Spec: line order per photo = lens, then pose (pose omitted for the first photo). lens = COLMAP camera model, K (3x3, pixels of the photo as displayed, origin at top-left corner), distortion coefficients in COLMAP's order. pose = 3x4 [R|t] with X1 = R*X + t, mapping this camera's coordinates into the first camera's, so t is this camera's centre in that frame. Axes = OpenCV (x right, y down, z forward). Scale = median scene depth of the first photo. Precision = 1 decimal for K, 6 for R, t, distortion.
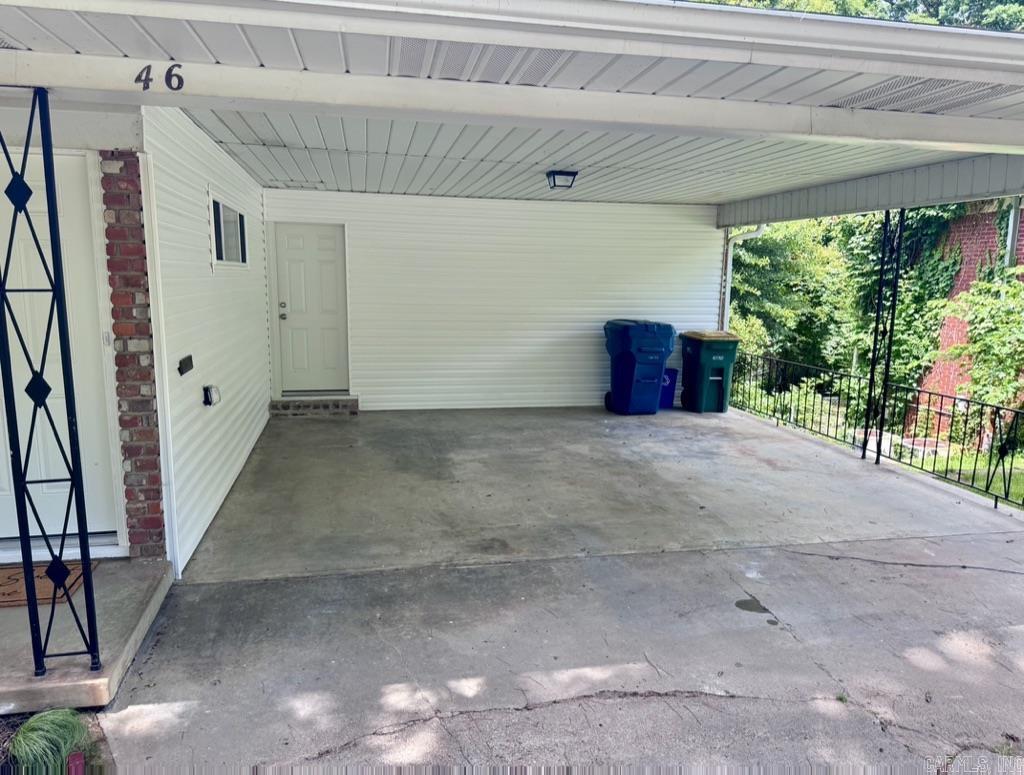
lens RADIAL K [[726.0, 0, 511.6], [0, 726.0, 384.2], [0, 0, 1]] dist [0.038867, -0.045909]
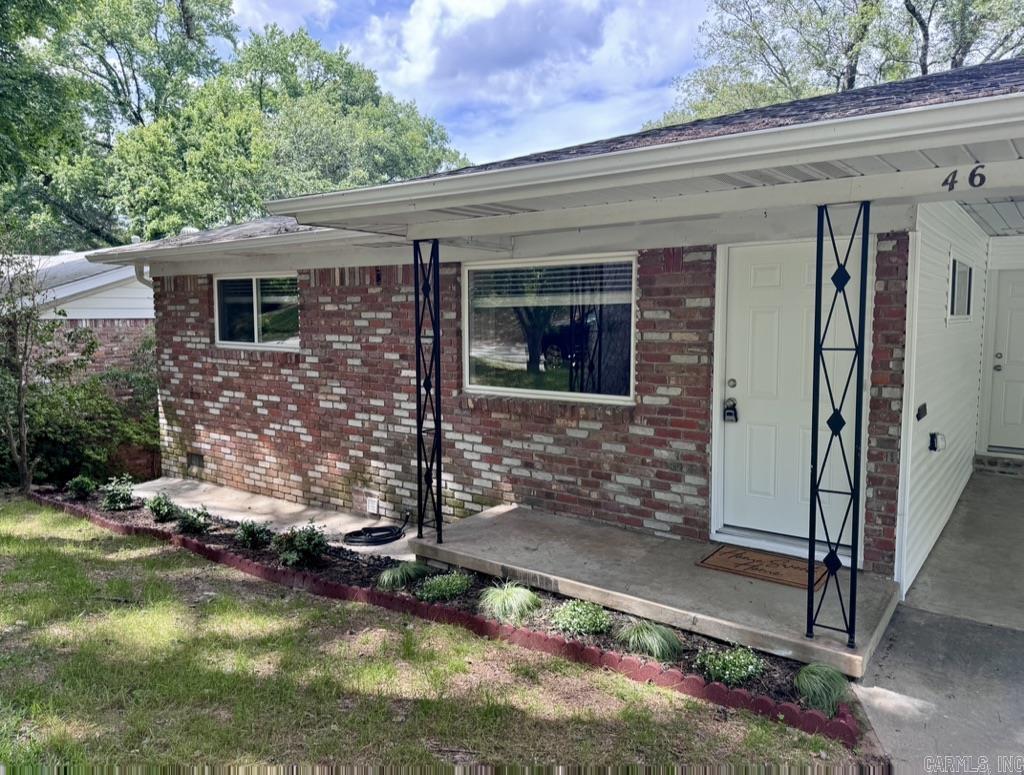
lens RADIAL K [[726.0, 0, 507.8], [0, 726.0, 387.2], [0, 0, 1]] dist [0.038867, -0.045909]
pose [[0.654763, 0.062120, -0.753277, -0.023766], [-0.102263, 0.994734, -0.006858, 0.009005], [0.748884, 0.081523, 0.657667, -0.222800]]
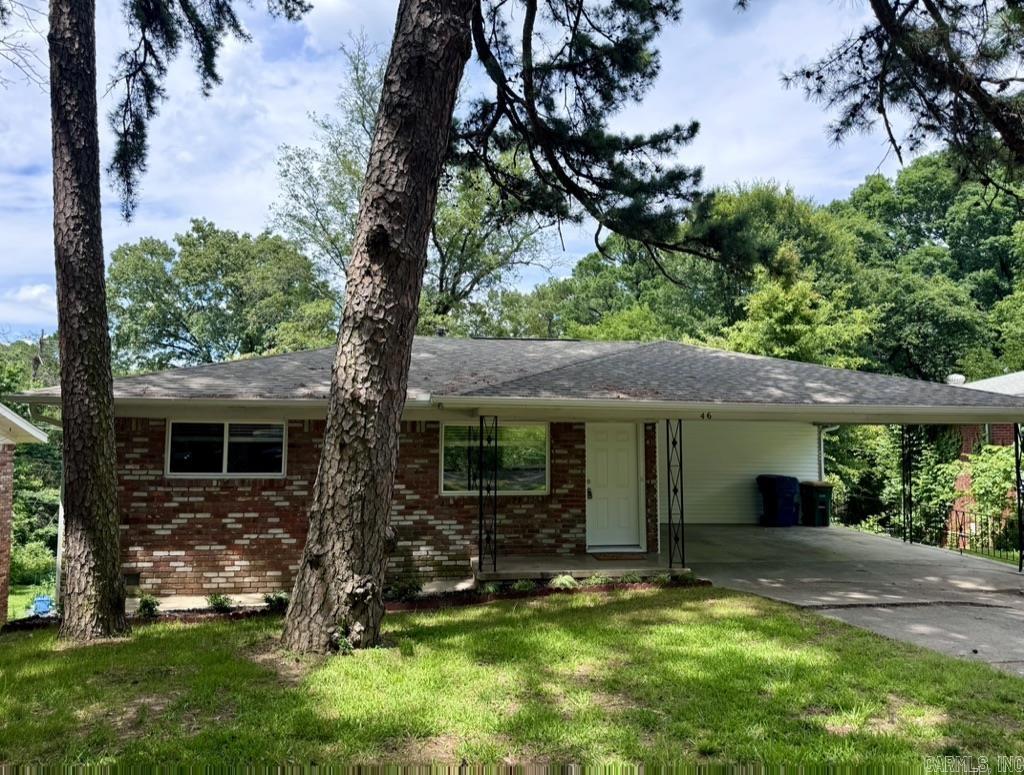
lens RADIAL K [[726.0, 0, 514.4], [0, 726.0, 382.9], [0, 0, 1]] dist [0.038867, -0.045909]
pose [[0.998327, -0.010388, -0.056883, -1.051096], [-0.002346, 0.975647, -0.219334, 0.254556], [0.057776, 0.219101, 0.973990, -2.479138]]
